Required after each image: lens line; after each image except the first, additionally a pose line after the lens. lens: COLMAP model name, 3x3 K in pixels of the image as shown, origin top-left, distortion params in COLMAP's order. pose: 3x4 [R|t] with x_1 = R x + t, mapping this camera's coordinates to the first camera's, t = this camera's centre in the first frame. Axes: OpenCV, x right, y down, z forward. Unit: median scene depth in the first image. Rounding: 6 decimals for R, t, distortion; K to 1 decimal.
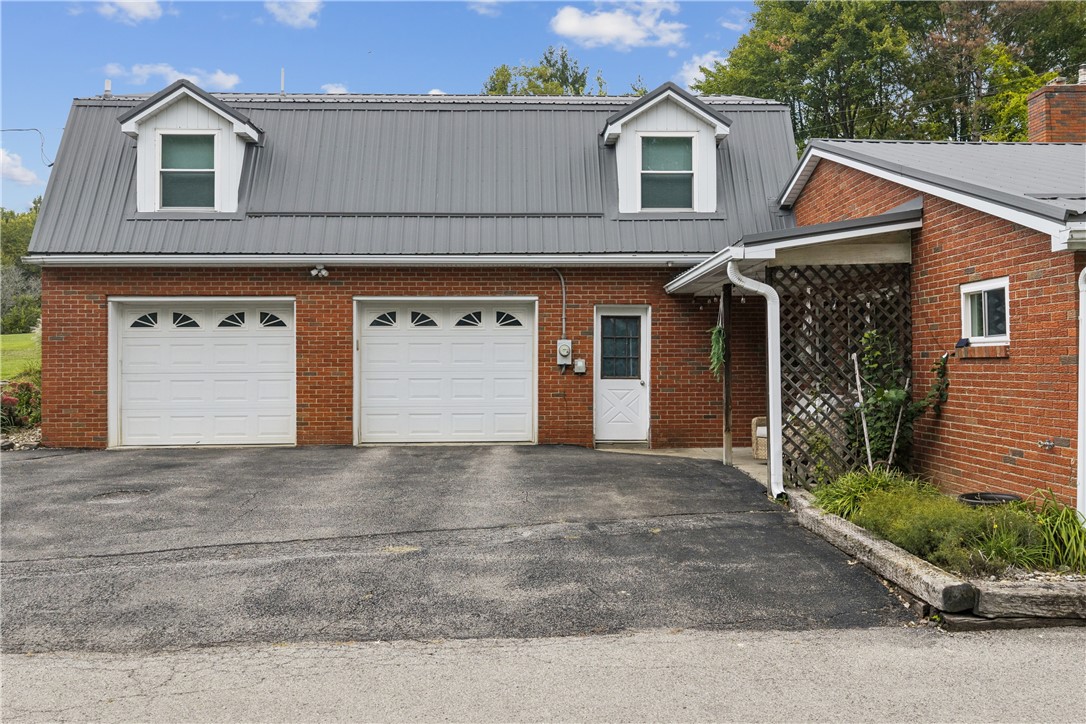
lens RADIAL K [[879.6, 0, 543.0], [0, 879.6, 362.0], [0, 0, 1]] dist [0.033389, -0.003103]
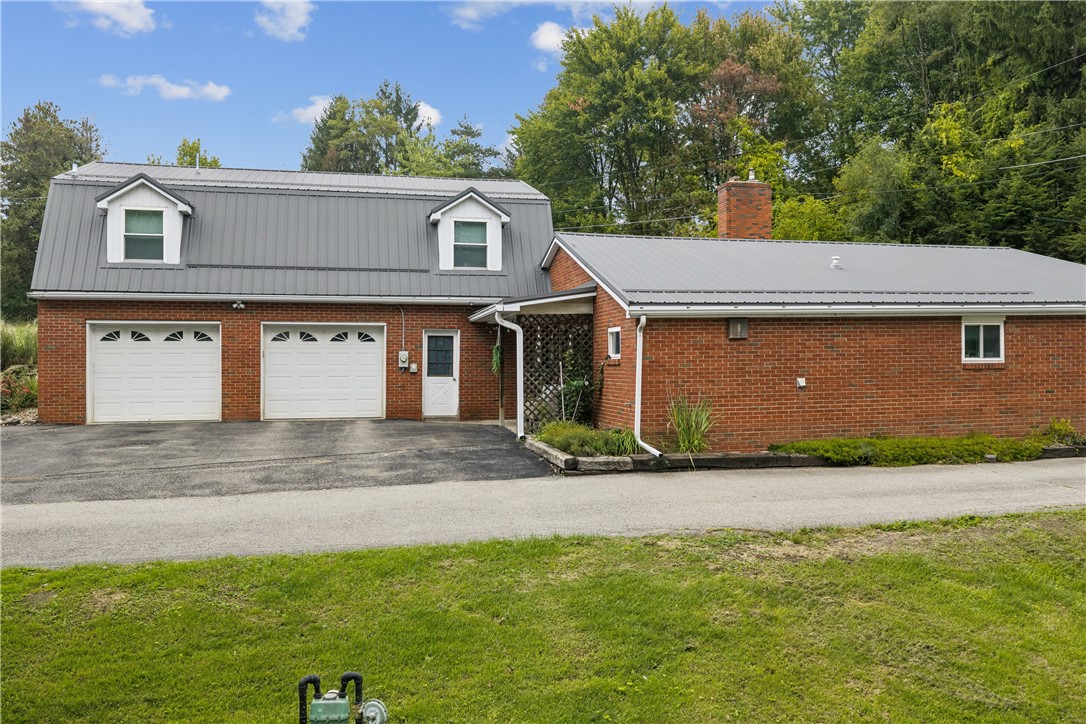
lens RADIAL K [[879.6, 0, 543.0], [0, 879.6, 362.0], [0, 0, 1]] dist [0.033389, -0.003103]
pose [[0.981899, 0.003672, 0.189370, -0.028290], [-0.003268, 0.999992, -0.002444, -0.003274], [-0.189377, 0.001781, 0.981903, -0.572669]]
